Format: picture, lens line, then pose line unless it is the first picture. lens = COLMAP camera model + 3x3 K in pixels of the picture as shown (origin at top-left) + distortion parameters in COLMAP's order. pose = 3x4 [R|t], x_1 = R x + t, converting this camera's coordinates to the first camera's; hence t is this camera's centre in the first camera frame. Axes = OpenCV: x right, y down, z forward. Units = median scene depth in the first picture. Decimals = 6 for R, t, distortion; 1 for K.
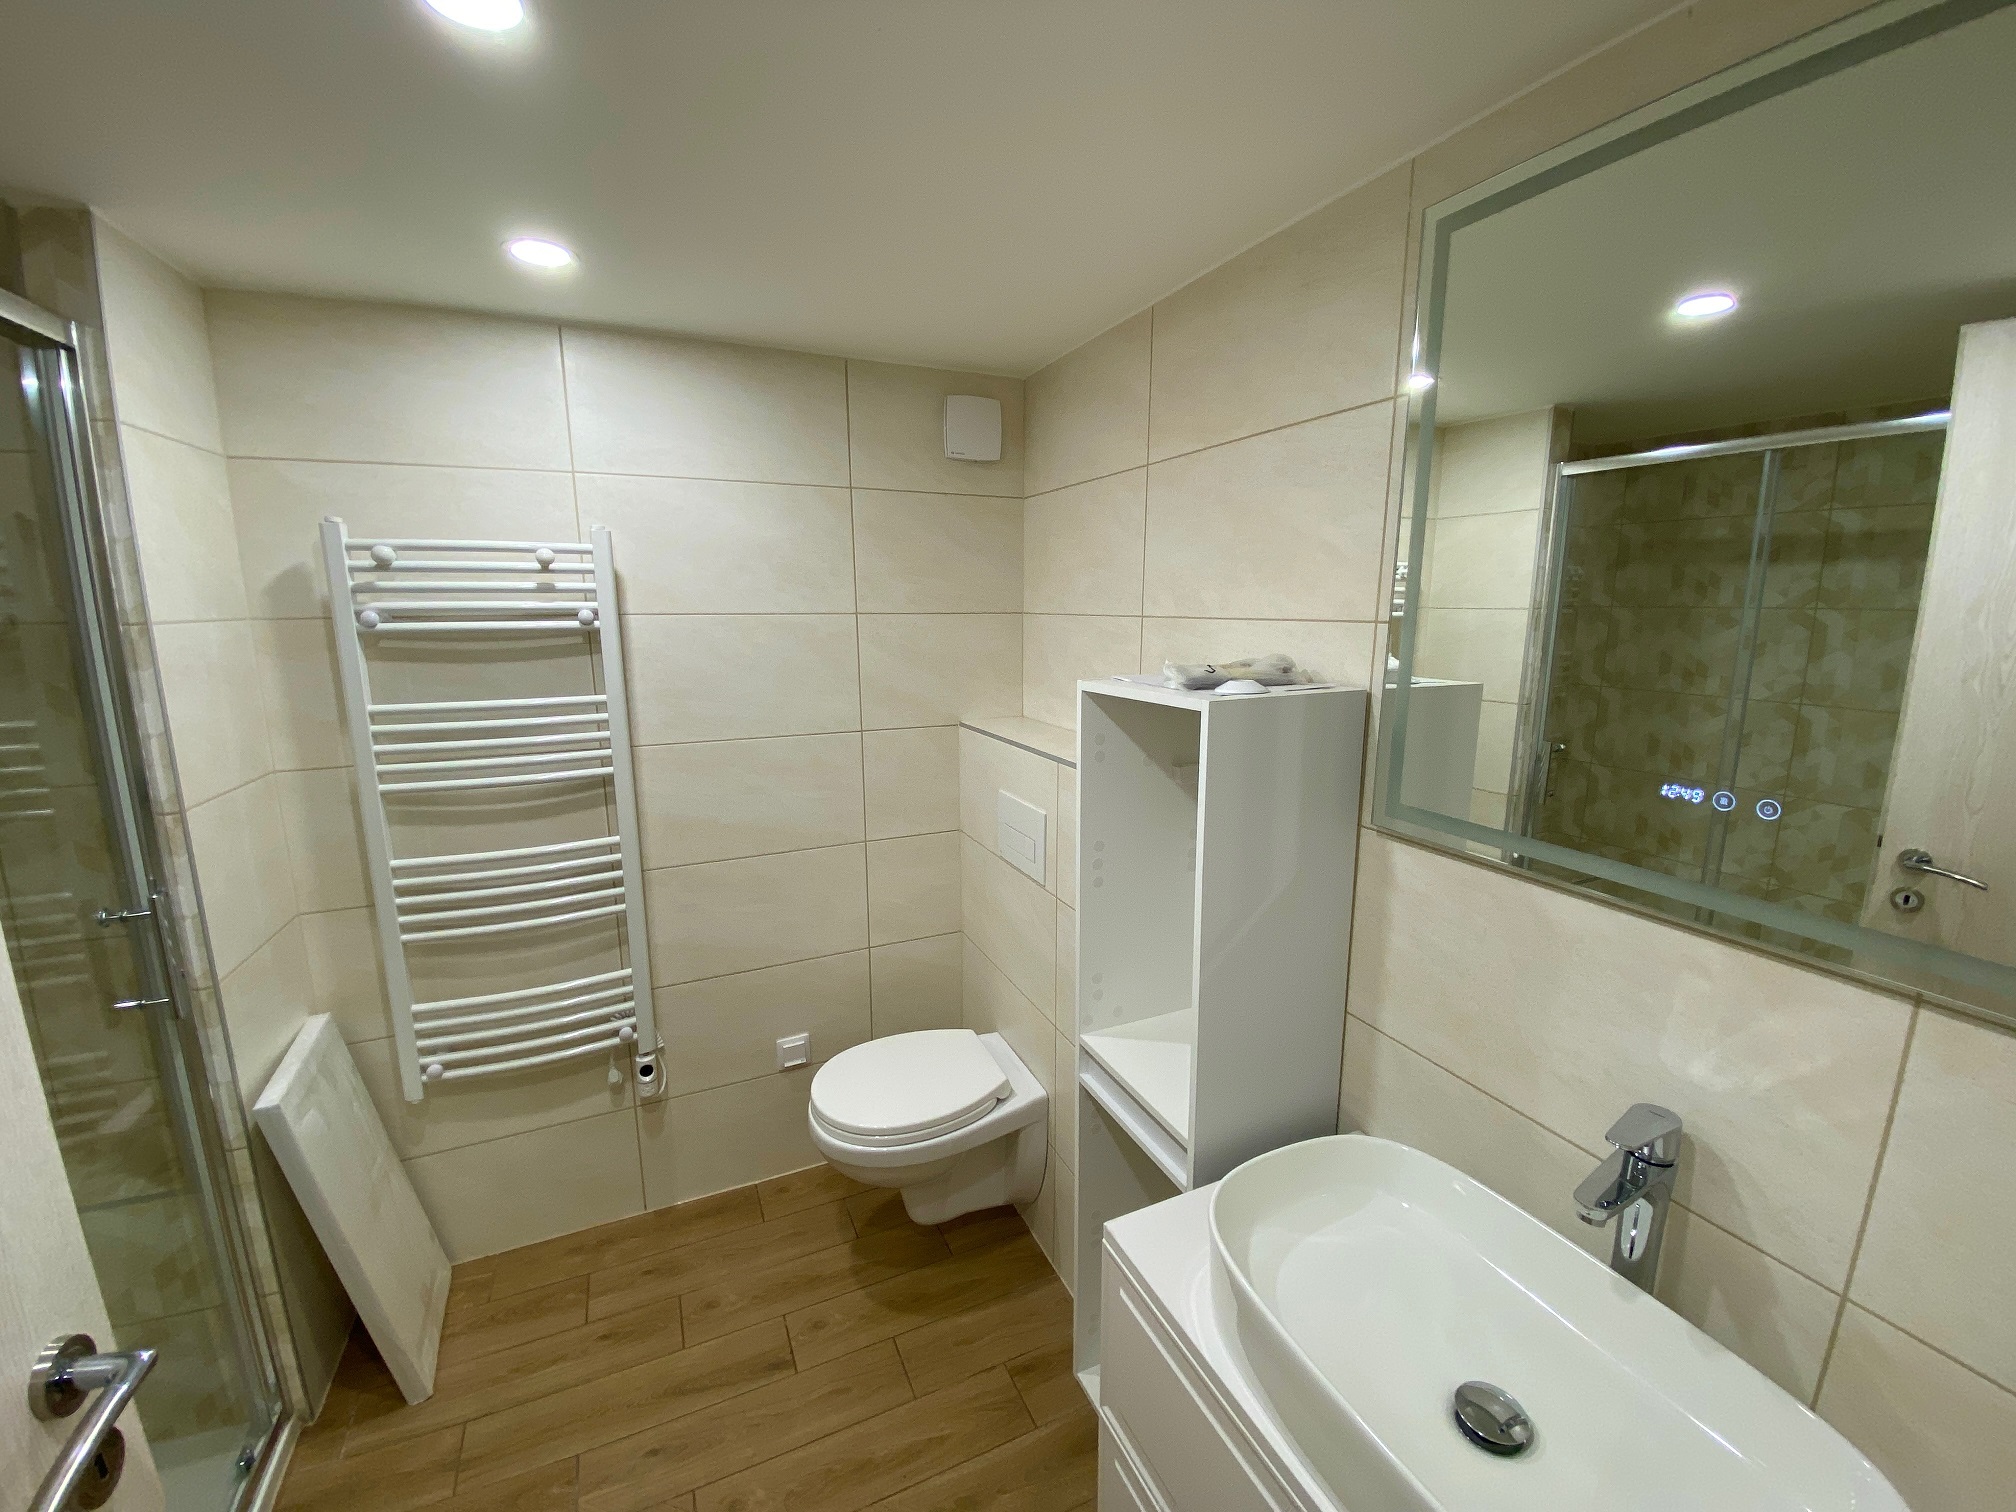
lens RADIAL K [[817.2, 0, 1001.1], [0, 817.2, 760.8], [0, 0, 1]] dist [0.003978, -0.011948]
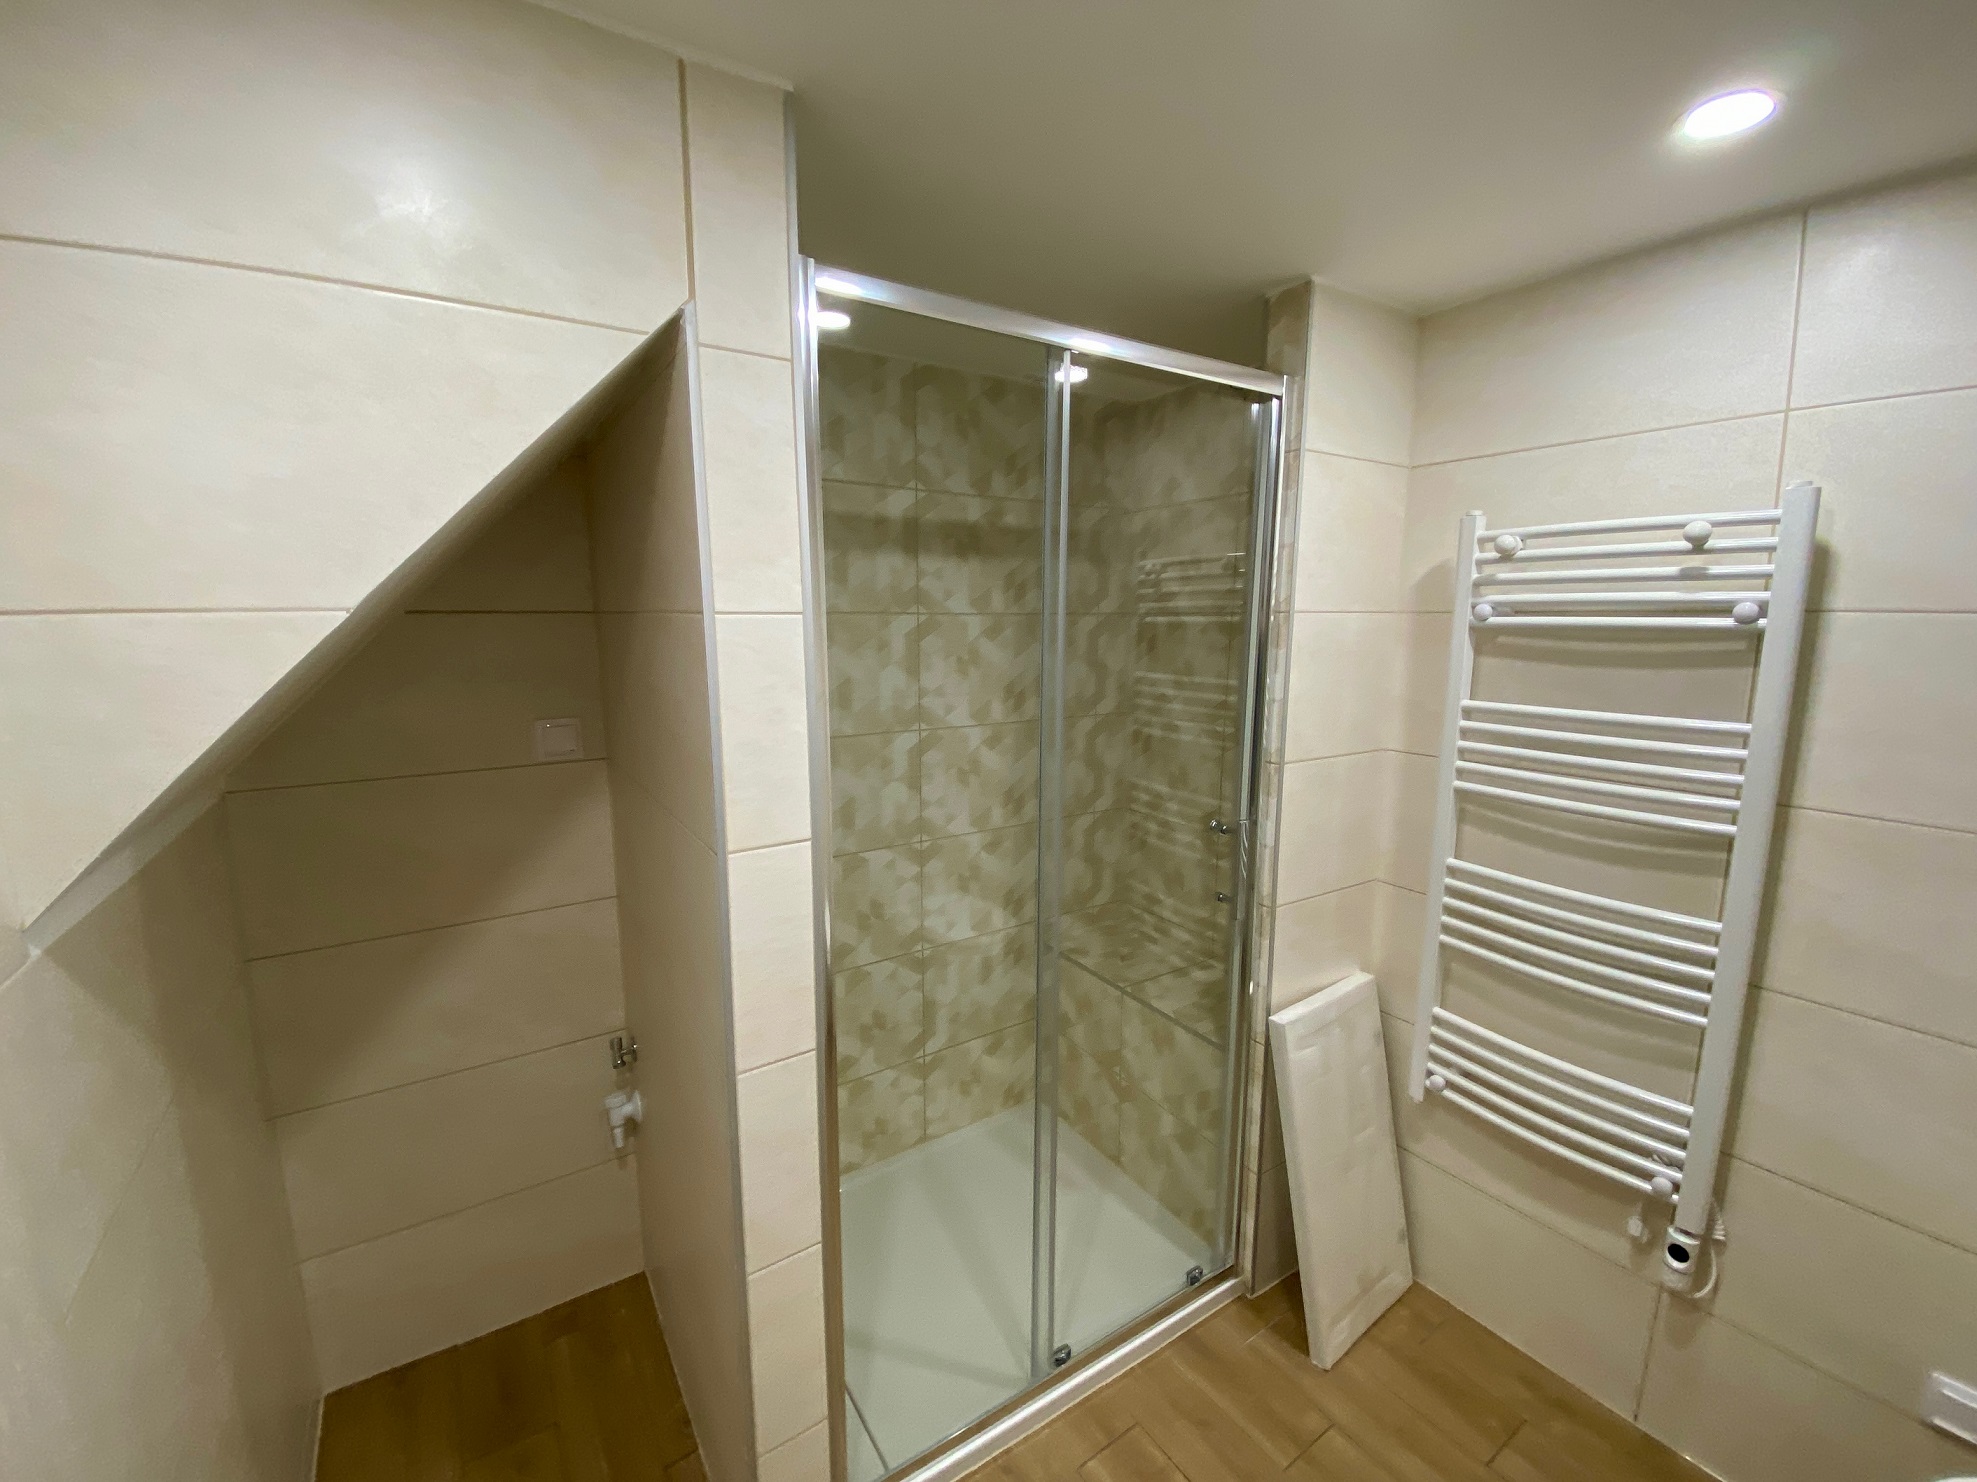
lens RADIAL K [[801.4, 0, 984.2], [0, 801.4, 742.2], [0, 0, 1]] dist [0.003978, -0.011948]
pose [[0.164873, 0.154715, -0.974105, 0.077685], [-0.190203, 0.974070, 0.122517, -0.025361], [0.967802, 0.165078, 0.190025, 0.249687]]
